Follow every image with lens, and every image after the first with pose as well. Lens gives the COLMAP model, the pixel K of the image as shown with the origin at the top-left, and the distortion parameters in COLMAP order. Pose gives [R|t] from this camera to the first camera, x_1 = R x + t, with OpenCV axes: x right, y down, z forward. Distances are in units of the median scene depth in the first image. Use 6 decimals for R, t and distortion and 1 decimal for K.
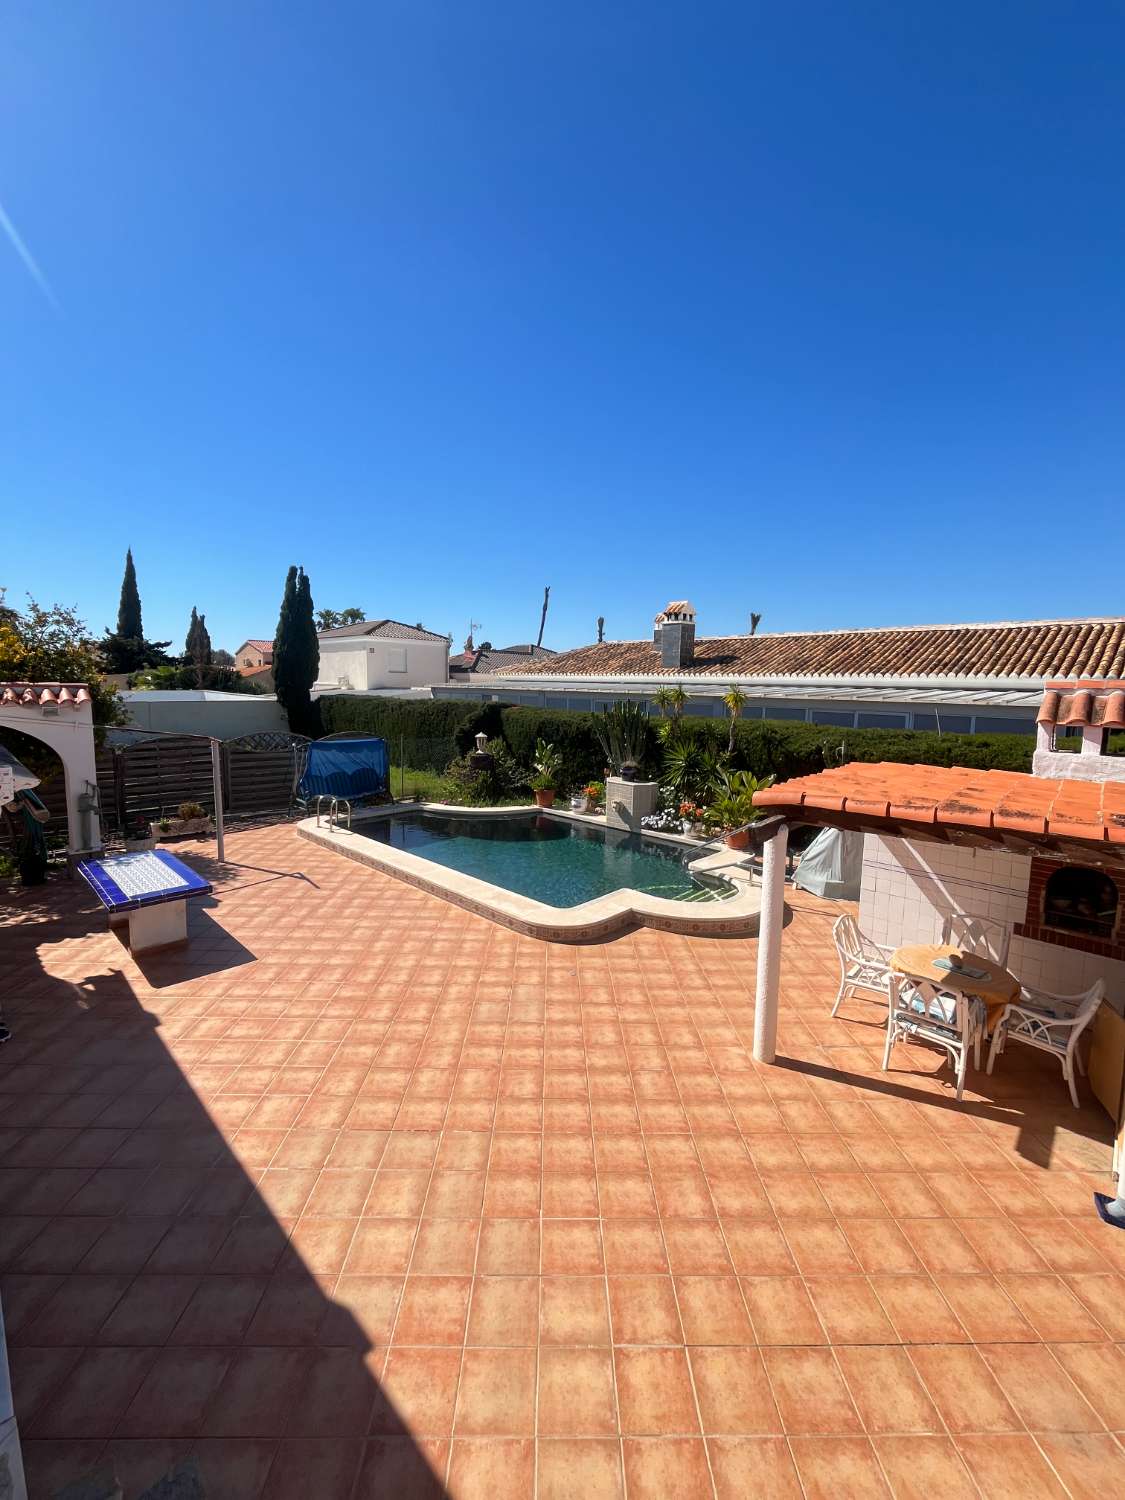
lens RADIAL K [[603.7, 0, 567.8], [0, 603.7, 750.8], [0, 0, 1]] dist [-0.003950, 0.000009]
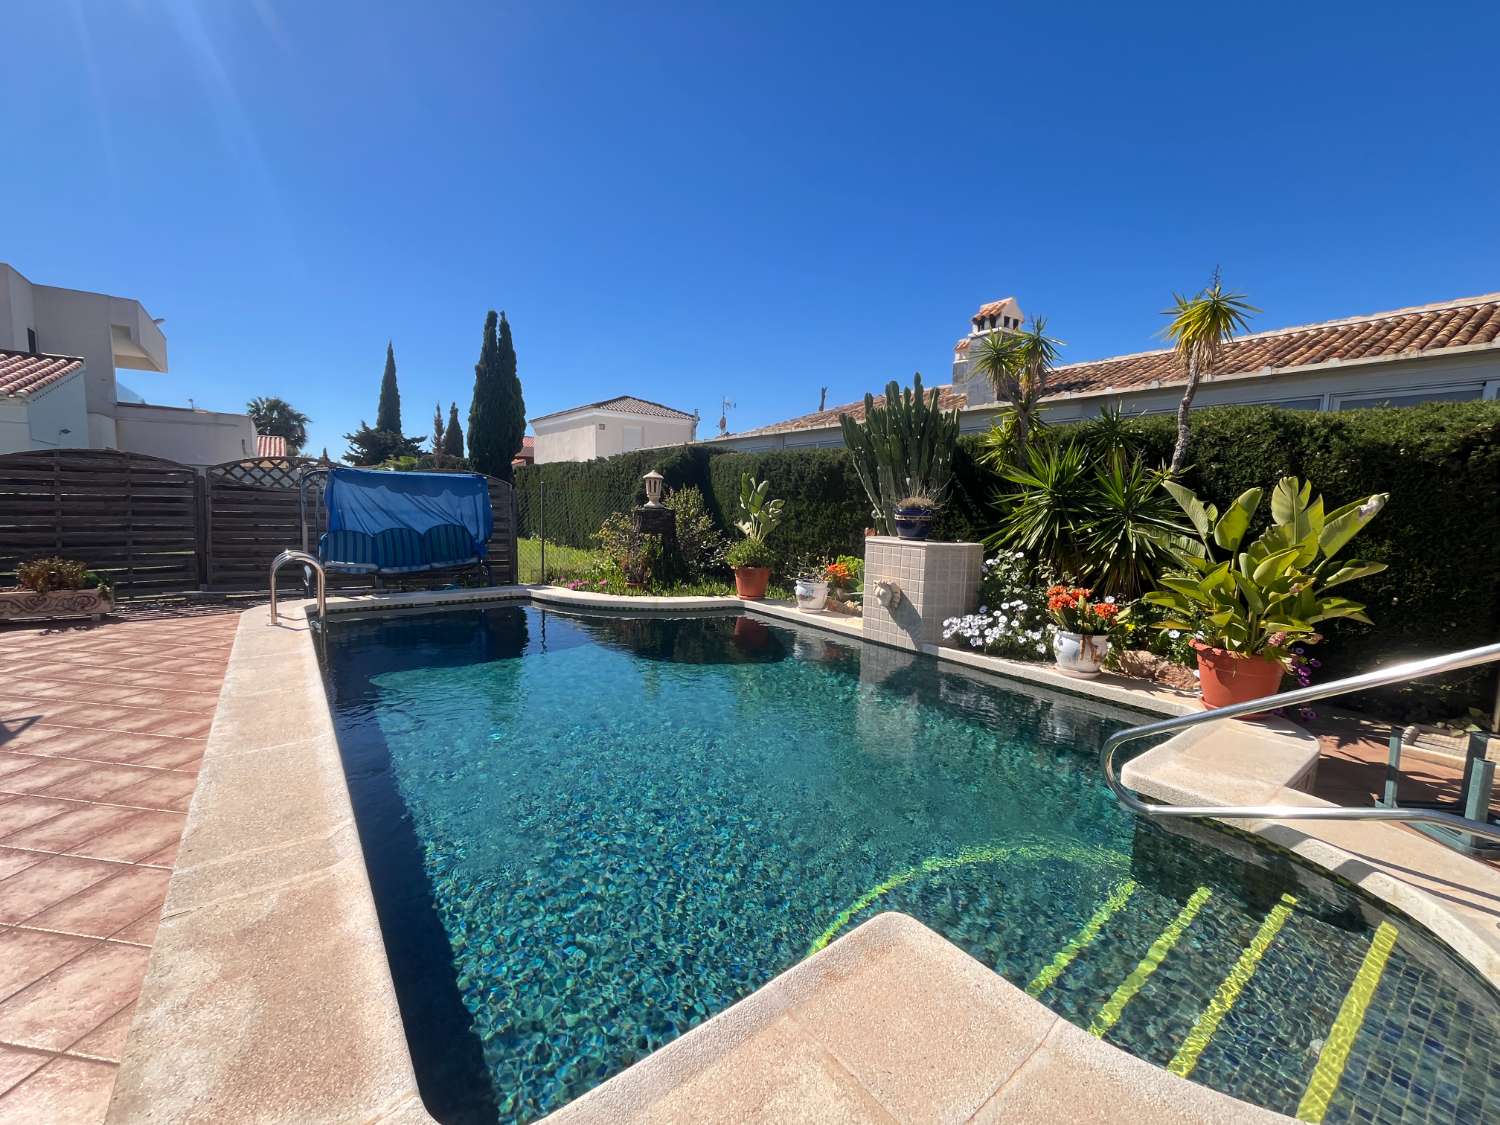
lens RADIAL K [[603.7, 0, 751.6], [0, 603.7, 563.2], [0, 0, 1]] dist [-0.003950, 0.000009]
pose [[0.987606, 0.021737, -0.155440, 0.052216], [-0.023275, 0.999696, -0.008078, 0.075554], [0.155217, 0.011596, 0.987812, 0.546700]]
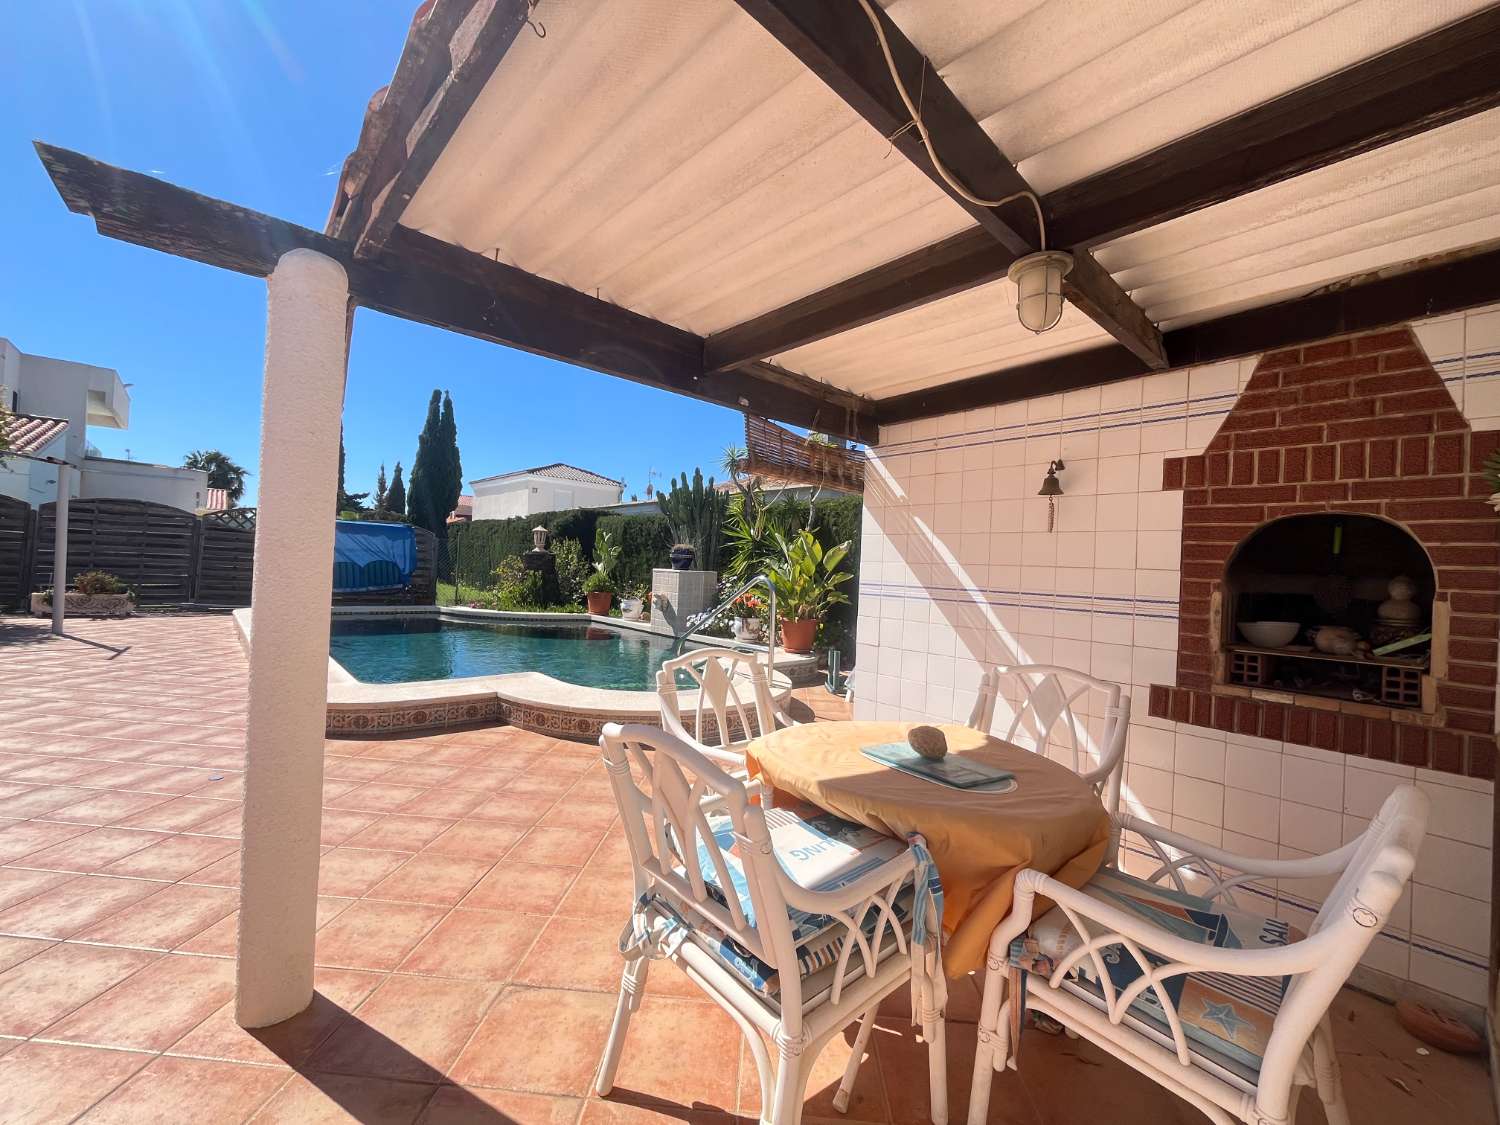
lens RADIAL K [[603.7, 0, 751.3], [0, 603.7, 566.0], [0, 0, 1]] dist [-0.003950, 0.000009]
pose [[0.996620, 0.026792, -0.077655, 0.249097], [-0.035468, 0.993007, -0.112598, 0.127832], [0.074096, 0.114971, 0.990602, 0.283732]]
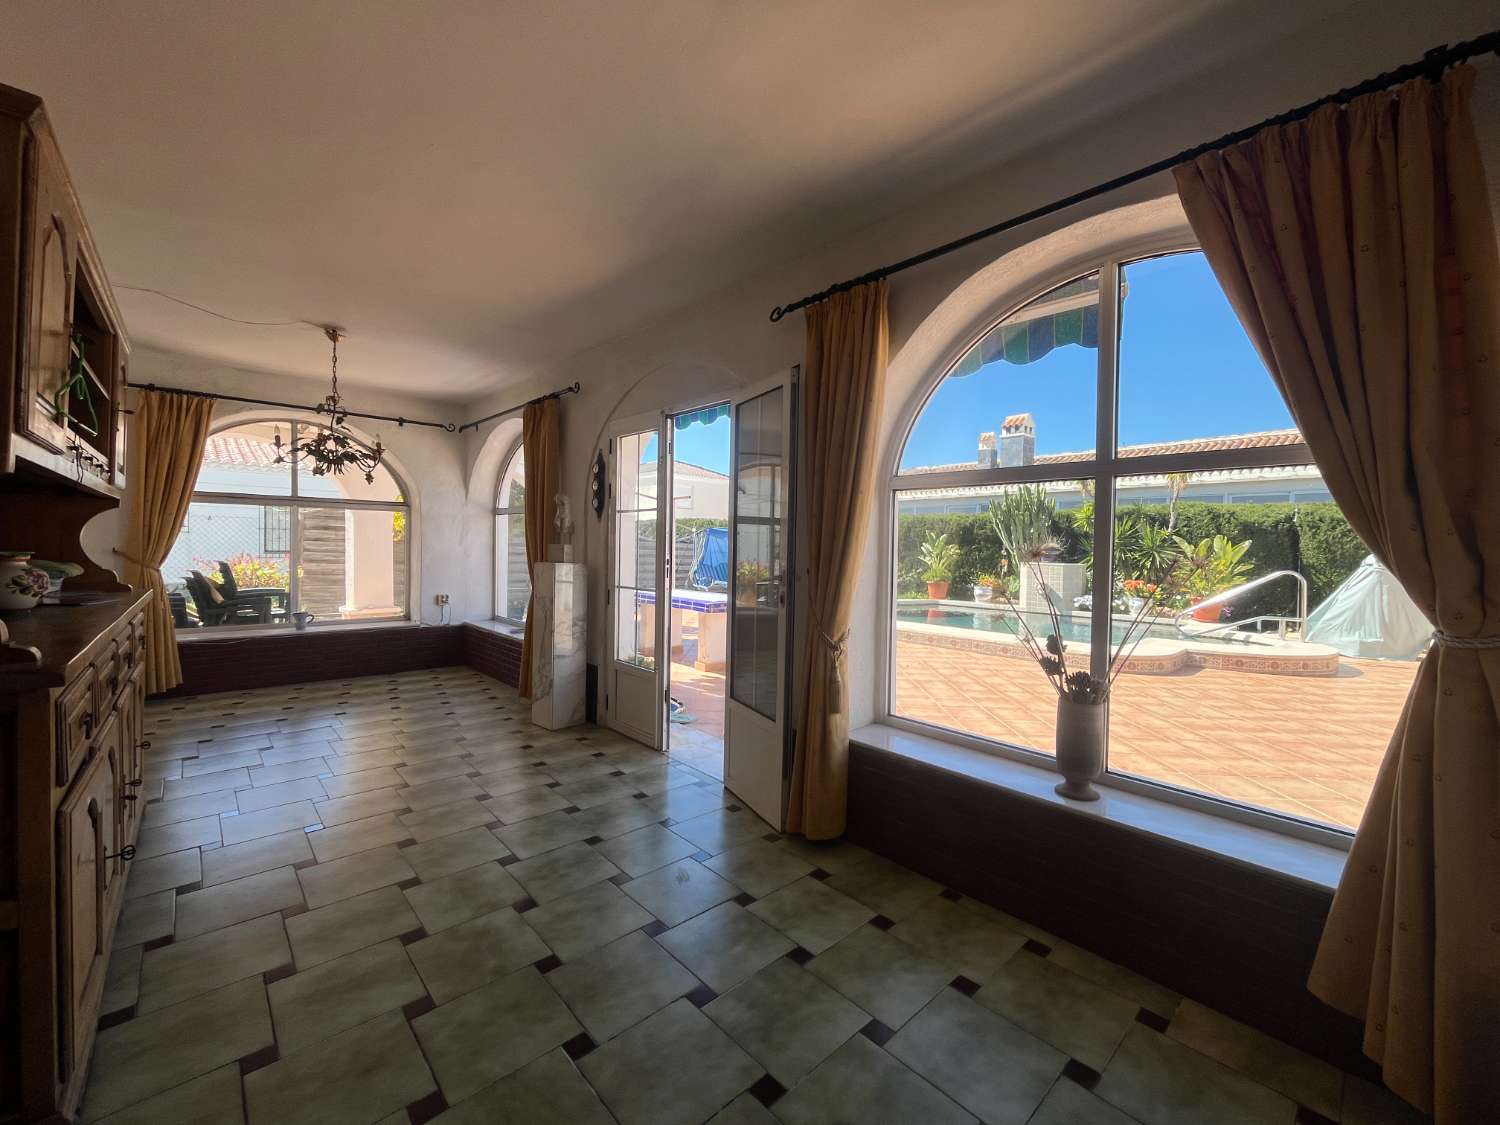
lens RADIAL K [[603.7, 0, 751.4], [0, 603.7, 560.2], [0, 0, 1]] dist [-0.003950, 0.000009]
pose [[0.998111, 0.001827, -0.061410, -0.317939], [-0.007524, 0.995668, -0.092676, 0.139977], [0.060975, 0.092963, 0.993801, 0.029600]]
